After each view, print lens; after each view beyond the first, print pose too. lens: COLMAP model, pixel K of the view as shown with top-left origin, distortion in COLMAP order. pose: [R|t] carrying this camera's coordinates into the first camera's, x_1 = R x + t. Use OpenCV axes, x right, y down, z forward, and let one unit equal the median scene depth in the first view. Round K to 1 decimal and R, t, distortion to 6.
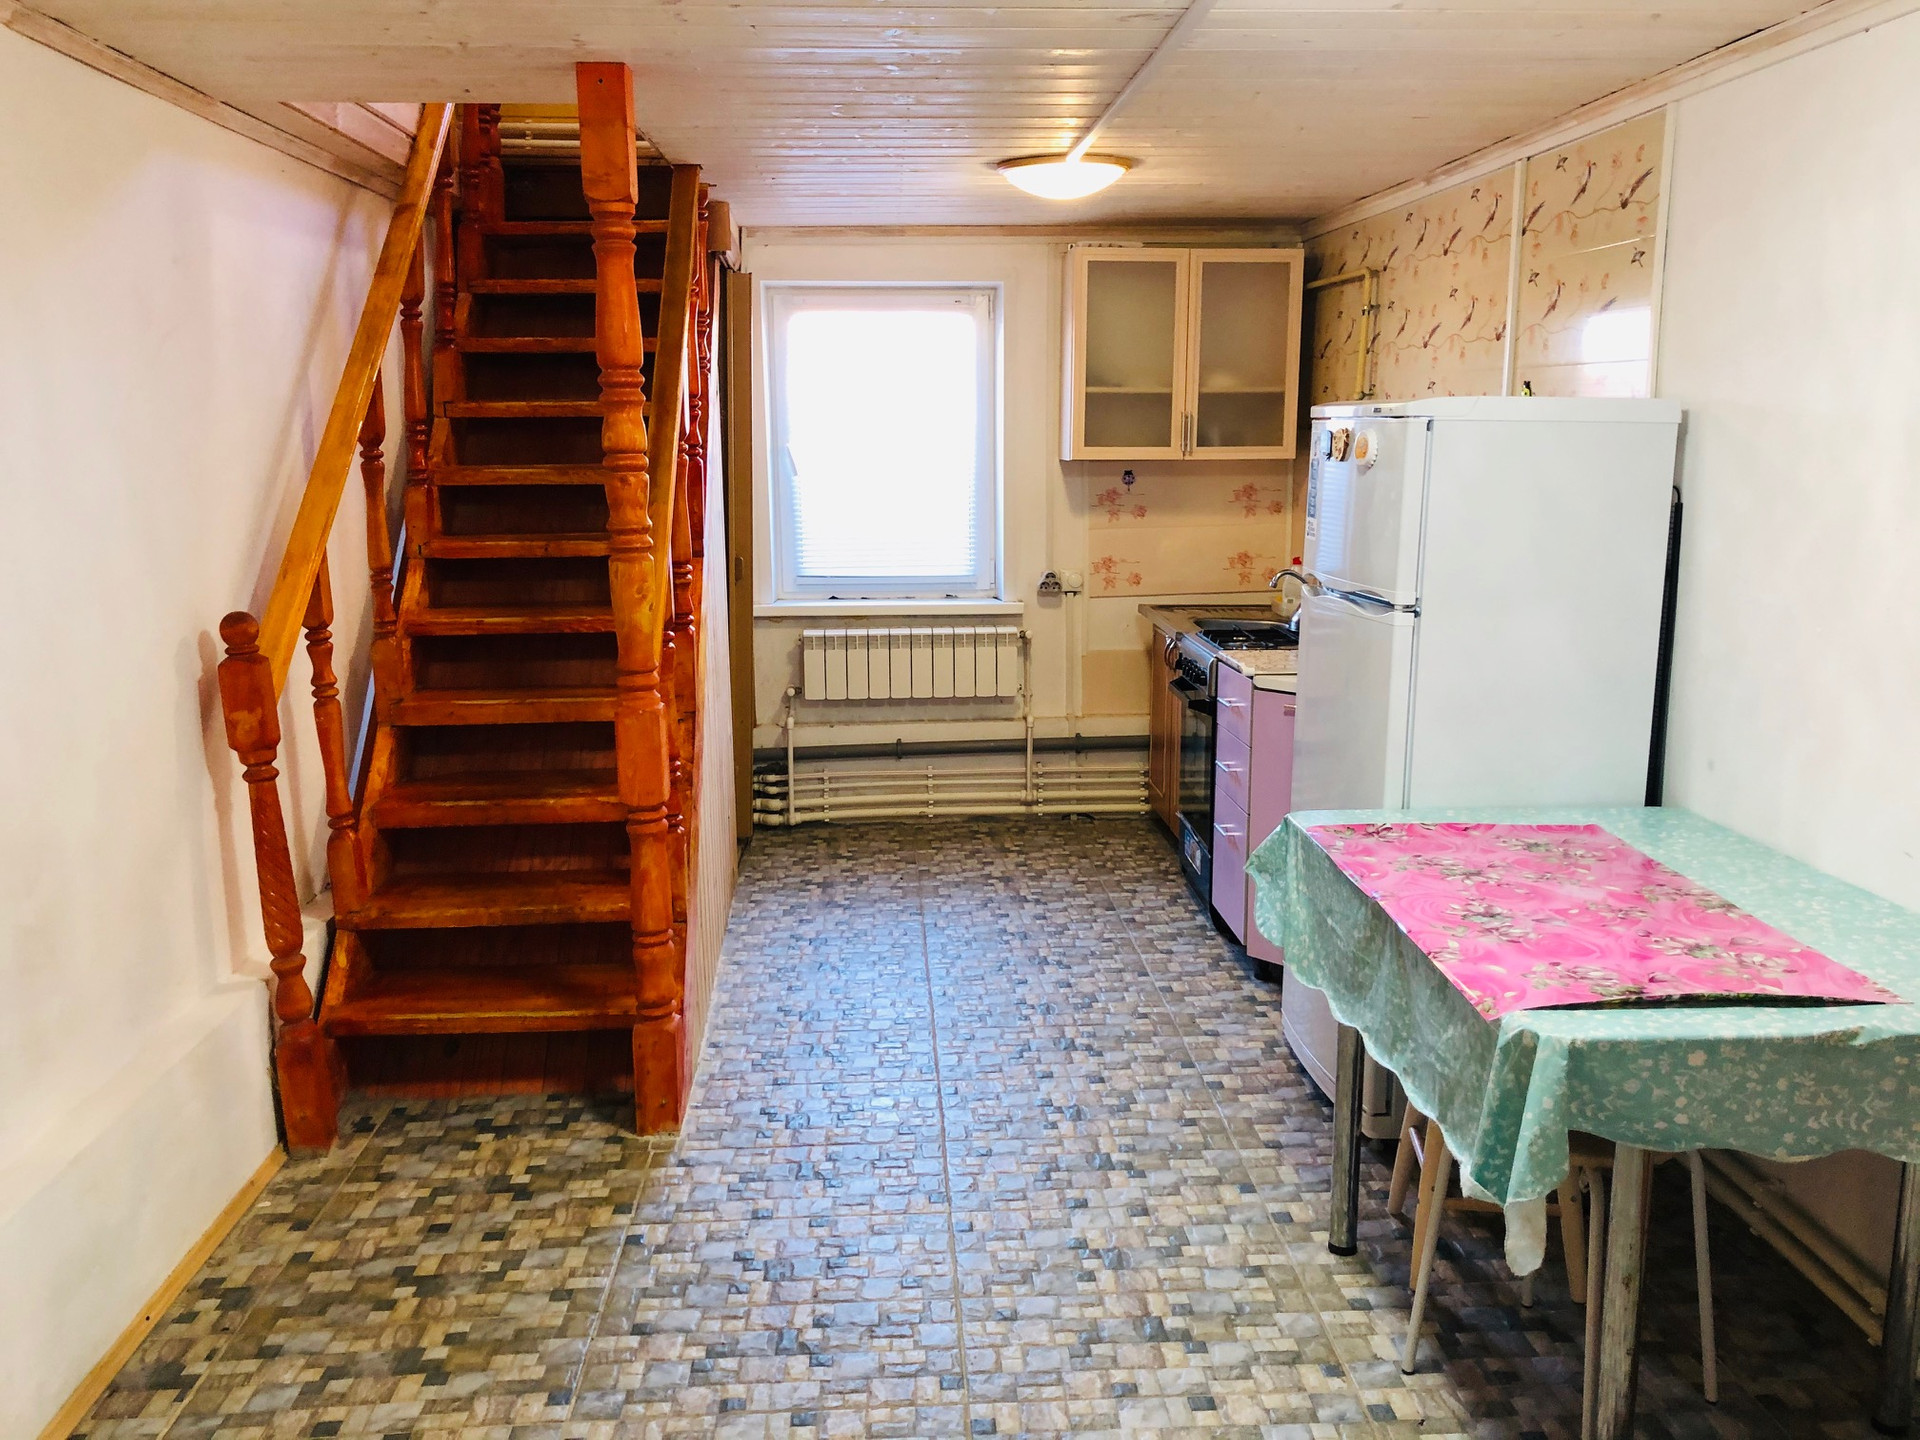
lens RADIAL K [[1576.5, 0, 969.5], [0, 1576.5, 727.8], [0, 0, 1]] dist [0.047804, -0.063242]
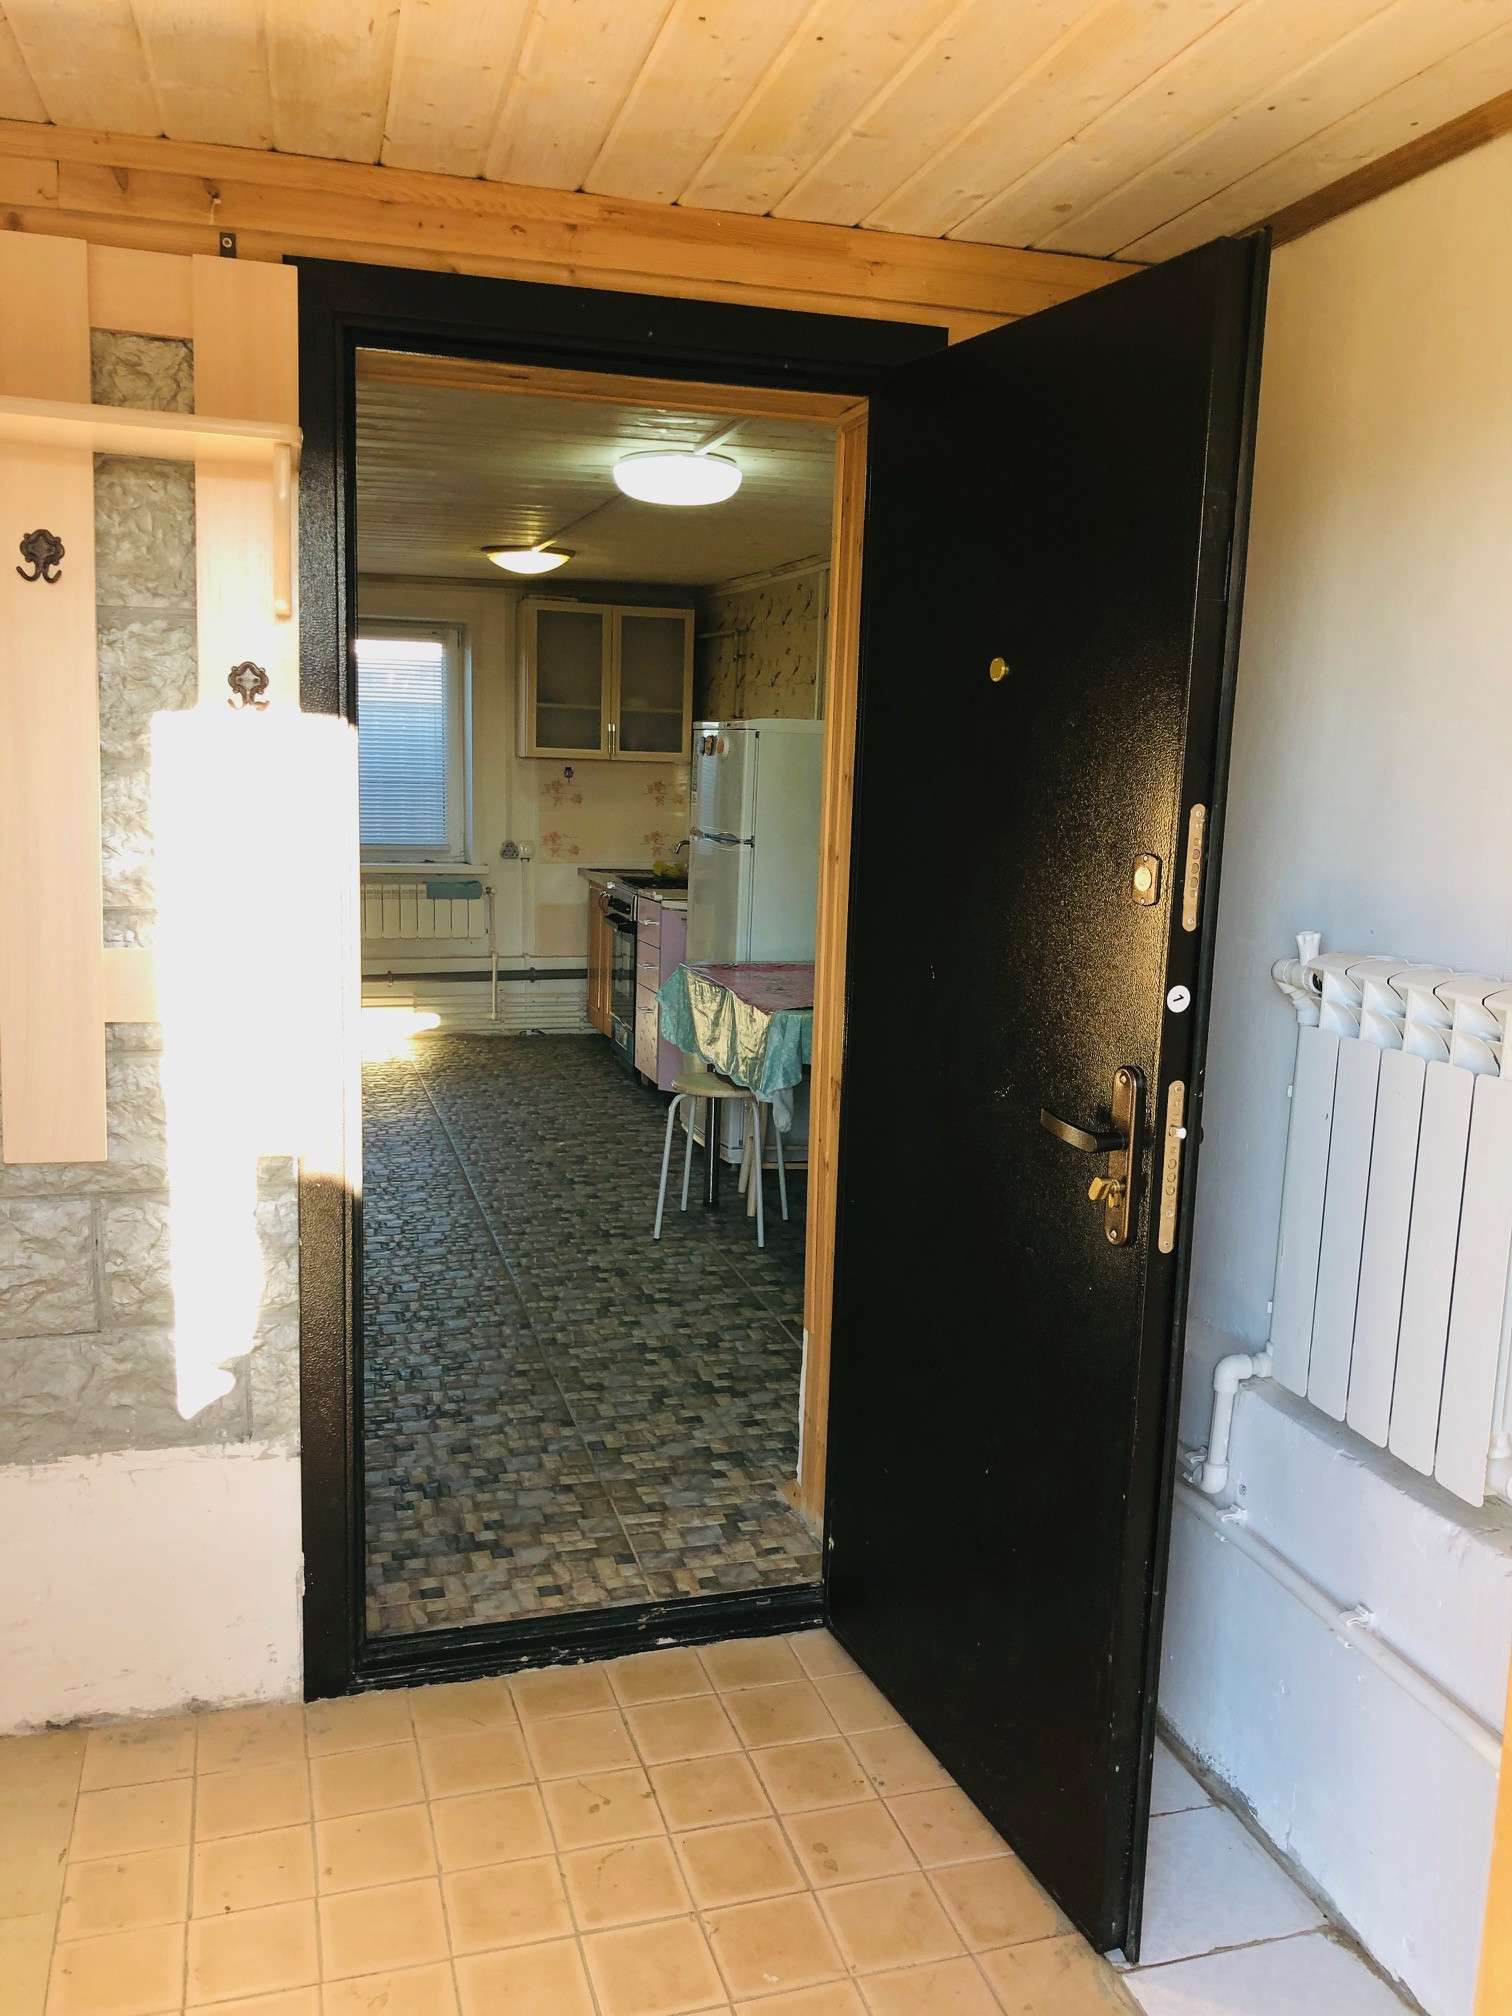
lens RADIAL K [[1655.4, 0, 774.8], [0, 1655.4, 1010.3], [0, 0, 1]] dist [0.047804, -0.063242]
pose [[0.971810, -0.005936, 0.235691, -0.076400], [0.013286, 0.999473, -0.029609, 0.106952], [-0.235391, 0.031906, 0.971377, -0.488237]]
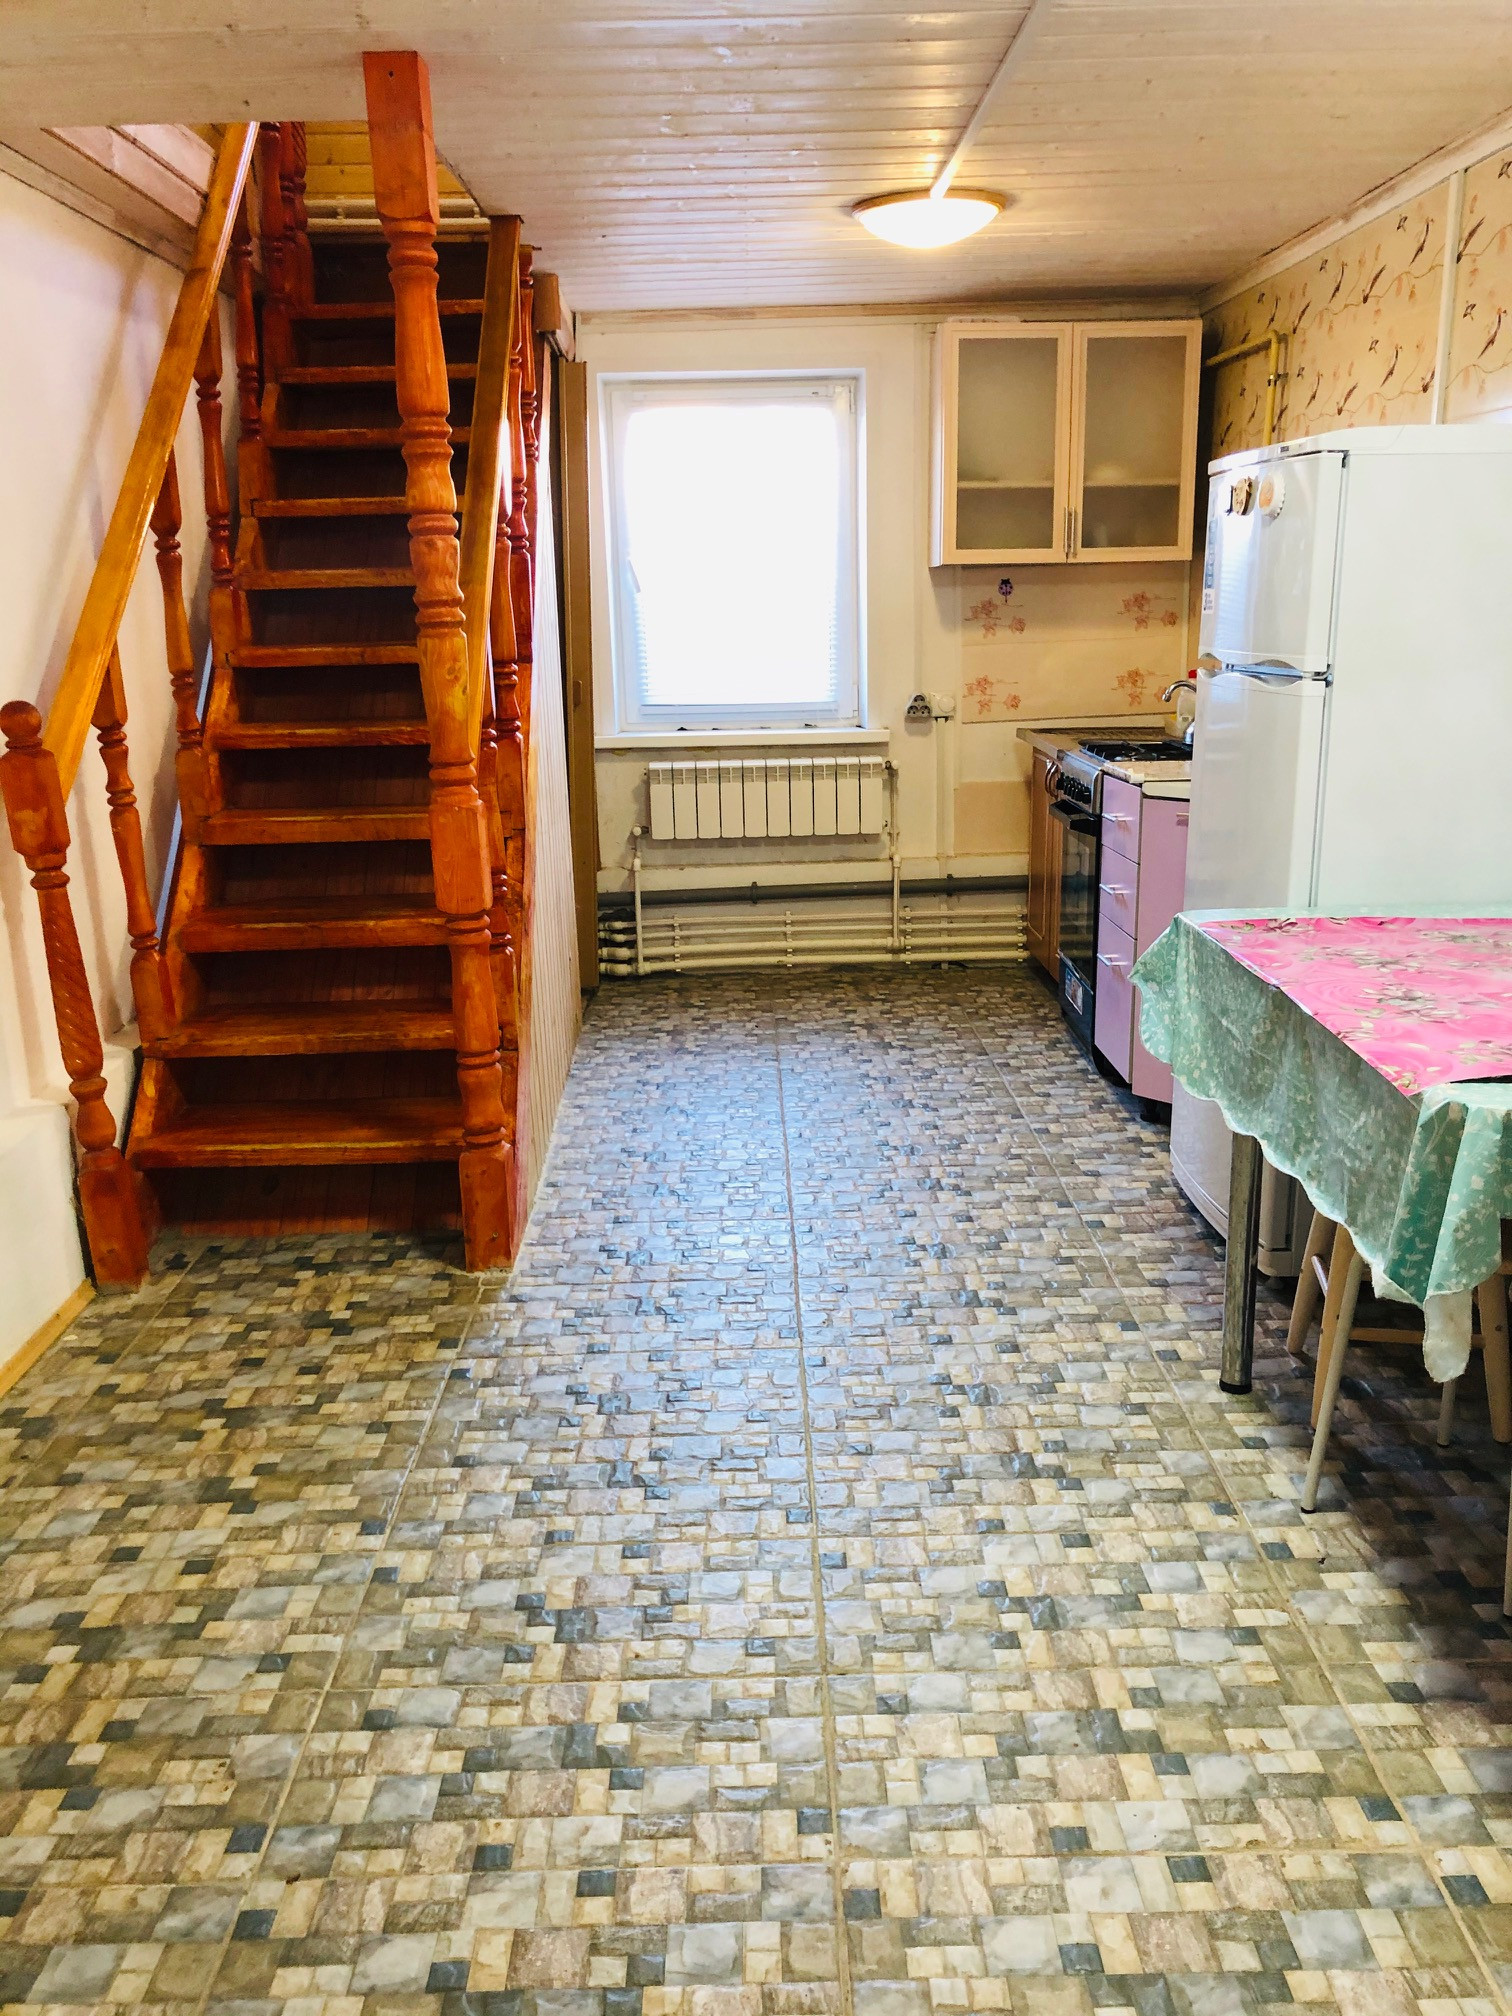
lens RADIAL K [[1655.4, 0, 762.7], [0, 1655.4, 1026.9], [0, 0, 1]] dist [0.047804, -0.063242]
pose [[0.998789, -0.006413, -0.048773, 0.008780], [0.009590, 0.997827, 0.065185, 0.037466], [0.048248, -0.065574, 0.996681, 0.034947]]
